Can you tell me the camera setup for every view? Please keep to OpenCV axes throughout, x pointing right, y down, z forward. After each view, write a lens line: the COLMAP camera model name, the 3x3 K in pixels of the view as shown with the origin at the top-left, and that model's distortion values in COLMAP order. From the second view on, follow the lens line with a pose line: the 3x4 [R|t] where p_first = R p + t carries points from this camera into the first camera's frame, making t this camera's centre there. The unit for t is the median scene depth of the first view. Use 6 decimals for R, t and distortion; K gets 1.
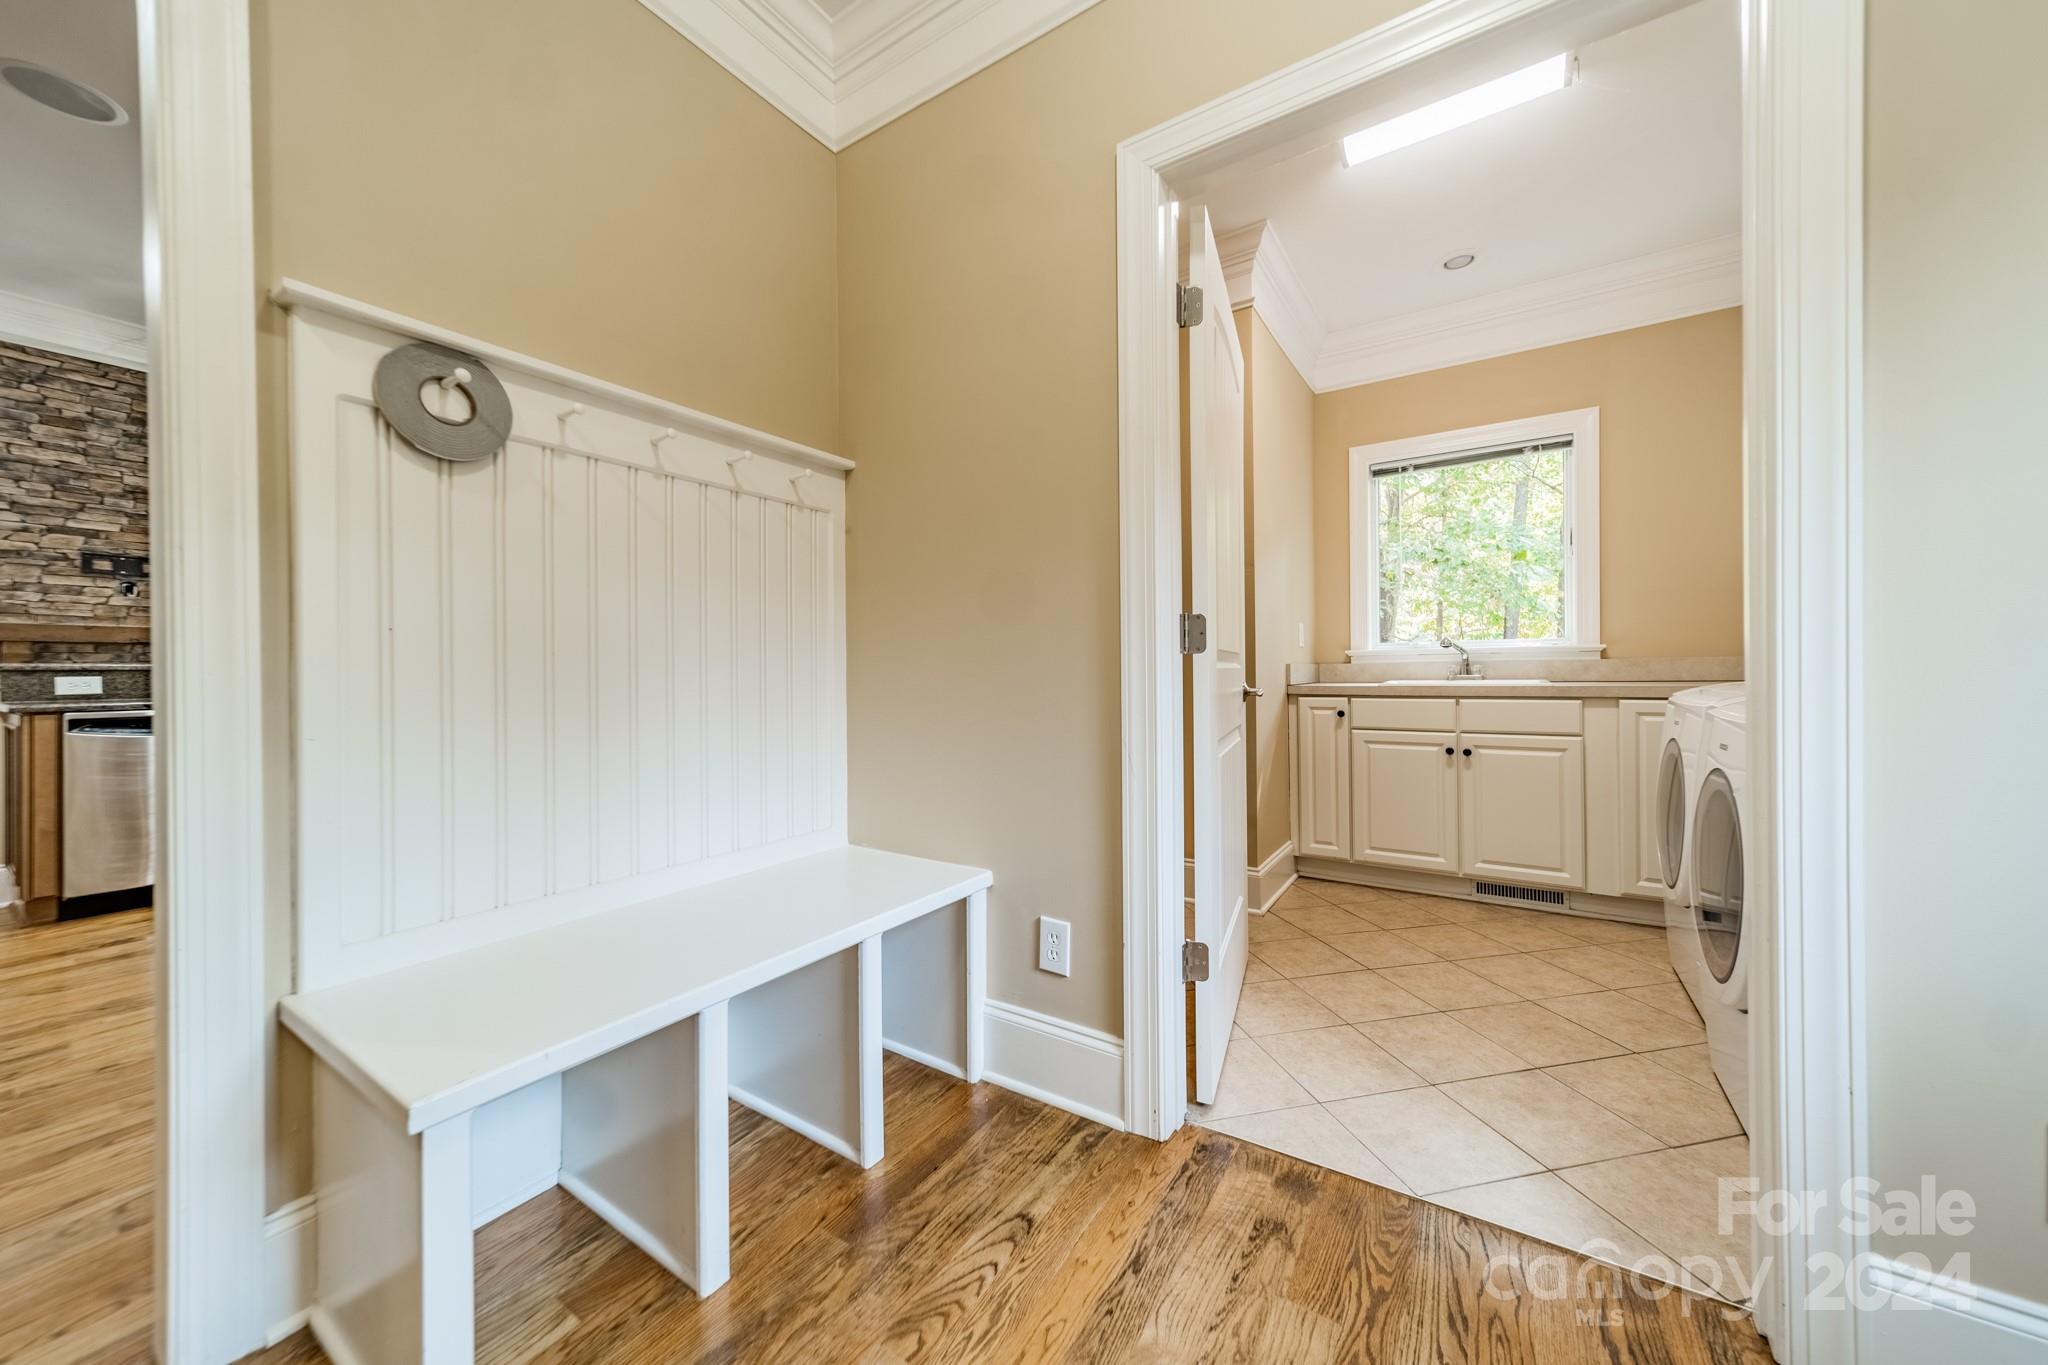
lens RADIAL K [[731.1, 0, 1023.5], [0, 731.1, 669.2], [0, 0, 1]] dist [0.006527, 0.000534]
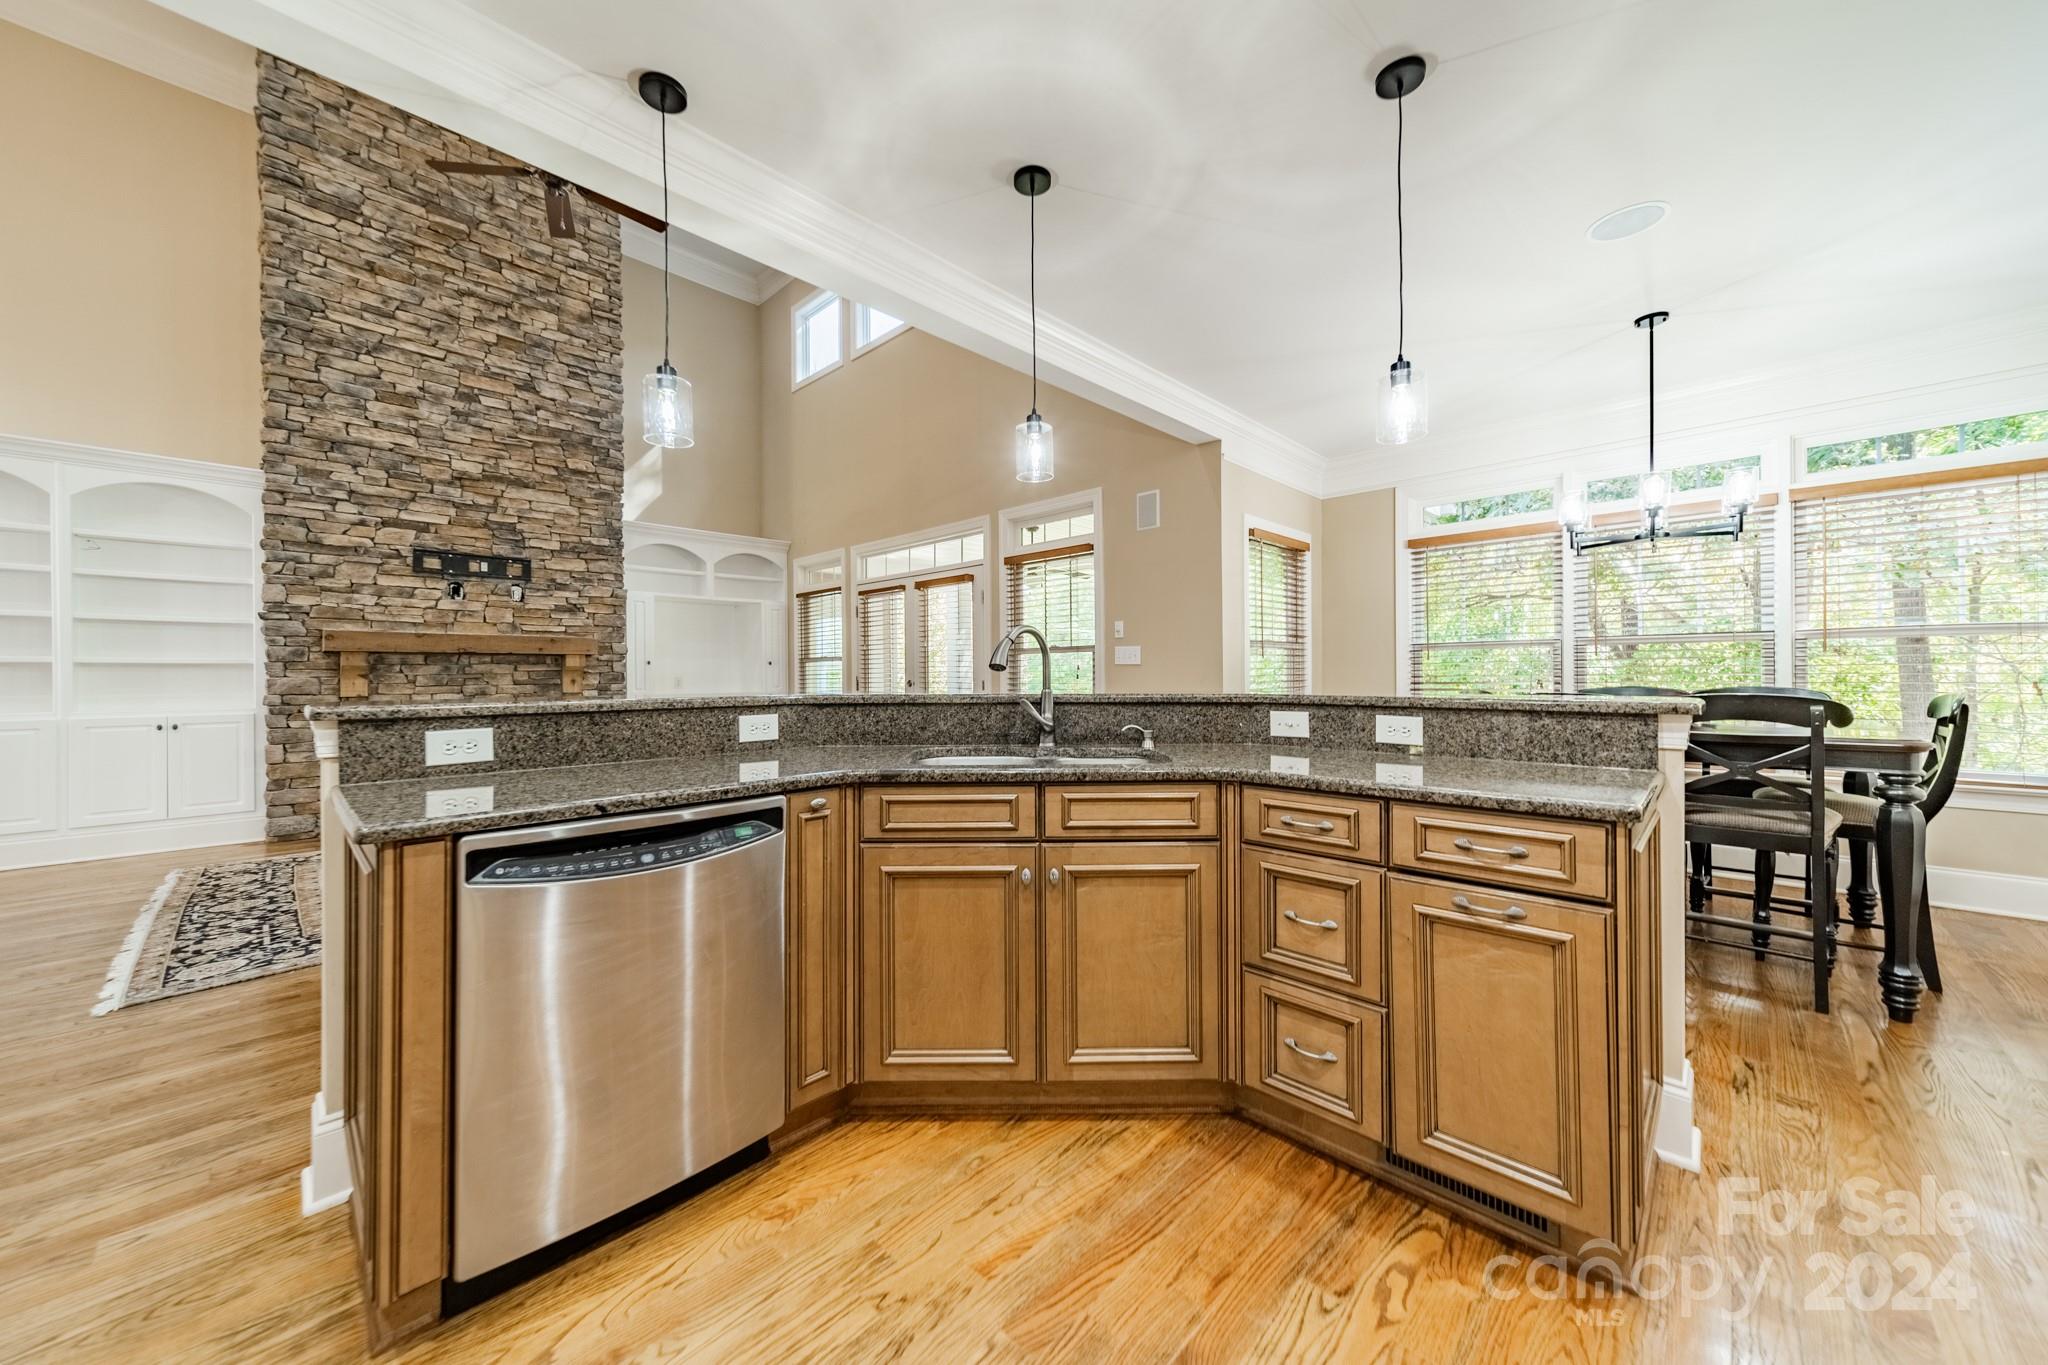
lens RADIAL K [[731.1, 0, 1018.6], [0, 731.1, 672.0], [0, 0, 1]] dist [0.006527, 0.000534]
pose [[0.980604, 0.003308, -0.195974, -0.413714], [-0.003448, 0.999994, -0.000373, -0.015687], [0.195971, 0.001041, 0.980609, 0.299306]]
